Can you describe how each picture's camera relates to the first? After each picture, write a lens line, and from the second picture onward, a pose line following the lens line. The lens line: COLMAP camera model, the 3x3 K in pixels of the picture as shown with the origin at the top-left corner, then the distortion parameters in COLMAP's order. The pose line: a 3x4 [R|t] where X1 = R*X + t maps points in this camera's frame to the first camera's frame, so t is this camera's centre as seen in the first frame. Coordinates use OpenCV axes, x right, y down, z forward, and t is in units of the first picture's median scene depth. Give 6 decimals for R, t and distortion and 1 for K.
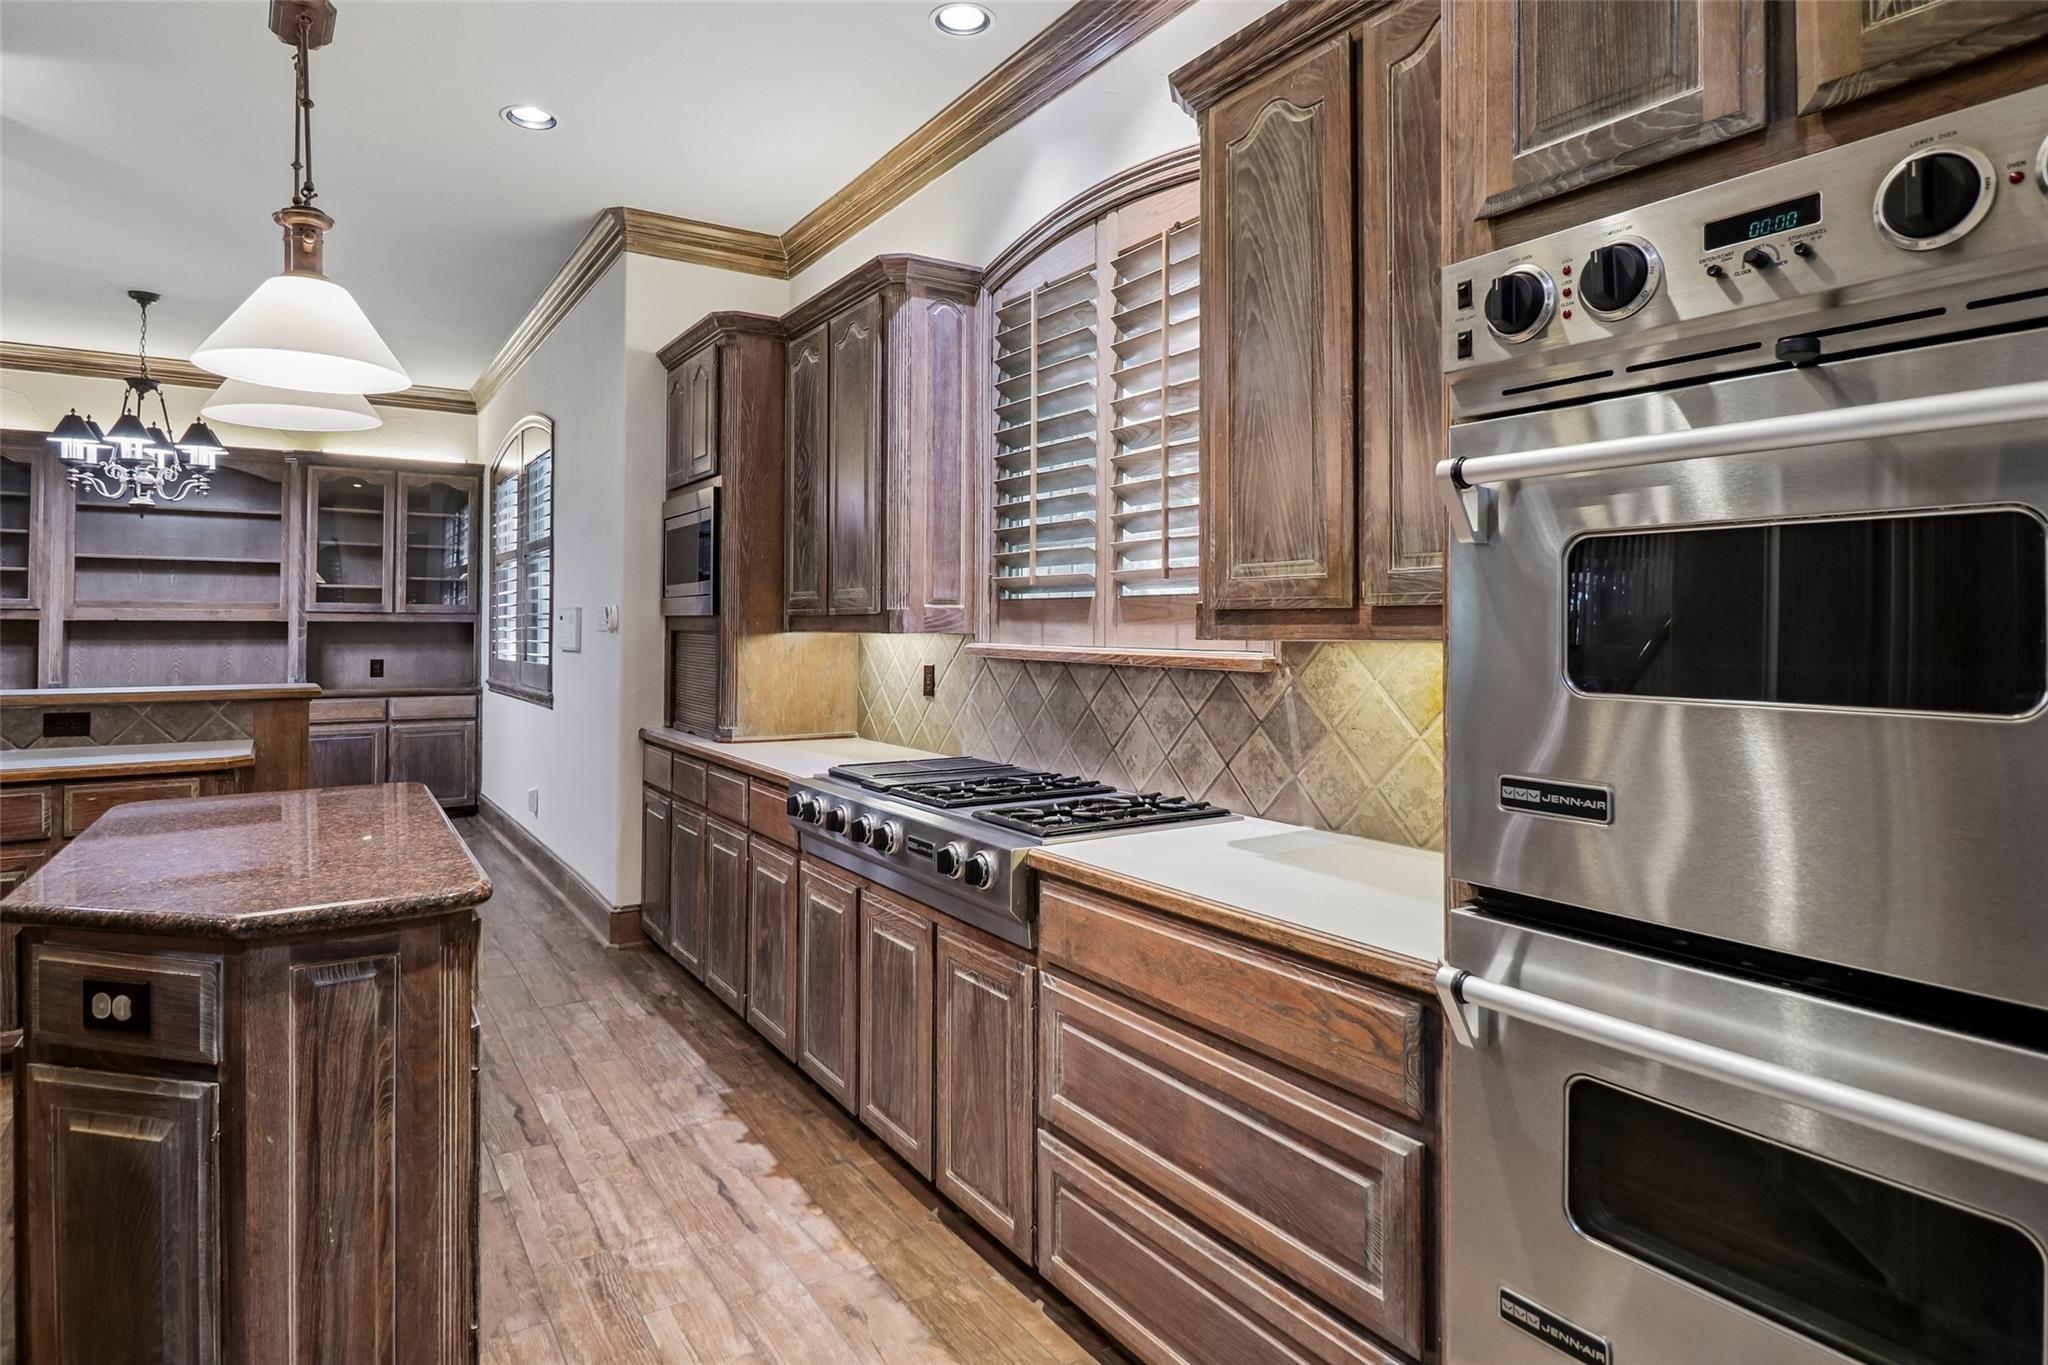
lens RADIAL K [[1139.0, 0, 1024.1], [0, 1139.0, 612.3], [0, 0, 1]] dist [-0.001251, -0.000714]
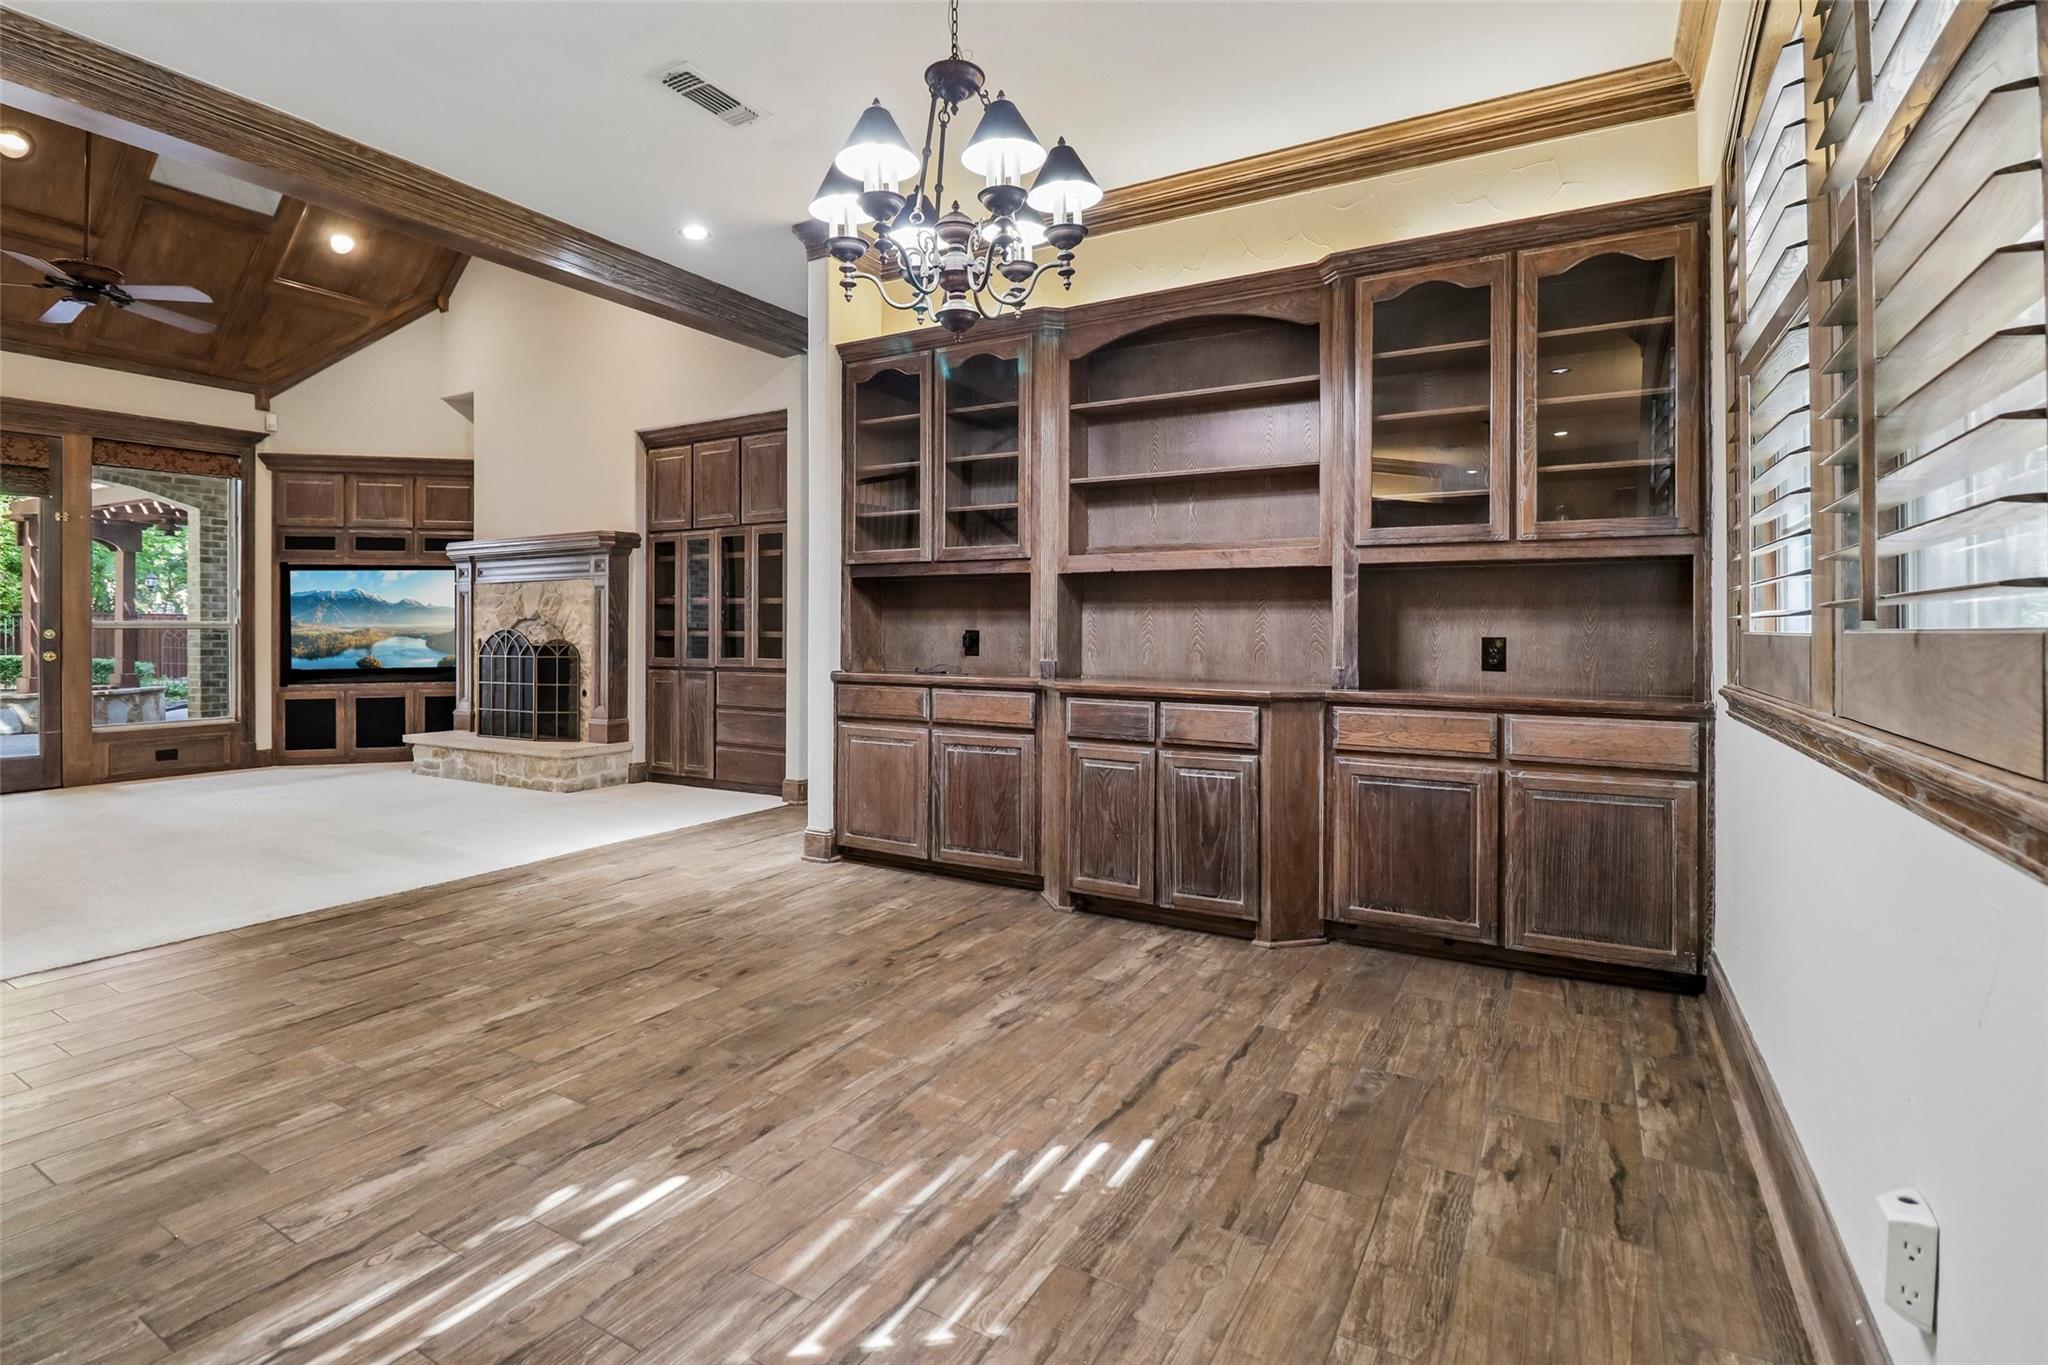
lens RADIAL K [[958.3, 0, 1023.8], [0, 958.3, 623.3], [0, 0, 1]] dist [-0.000456, -0.014270]
pose [[0.455134, -0.007521, -0.890391, -0.285035], [0.007395, 0.999962, -0.004666, 0.036381], [0.890392, -0.004461, 0.455172, 0.628940]]
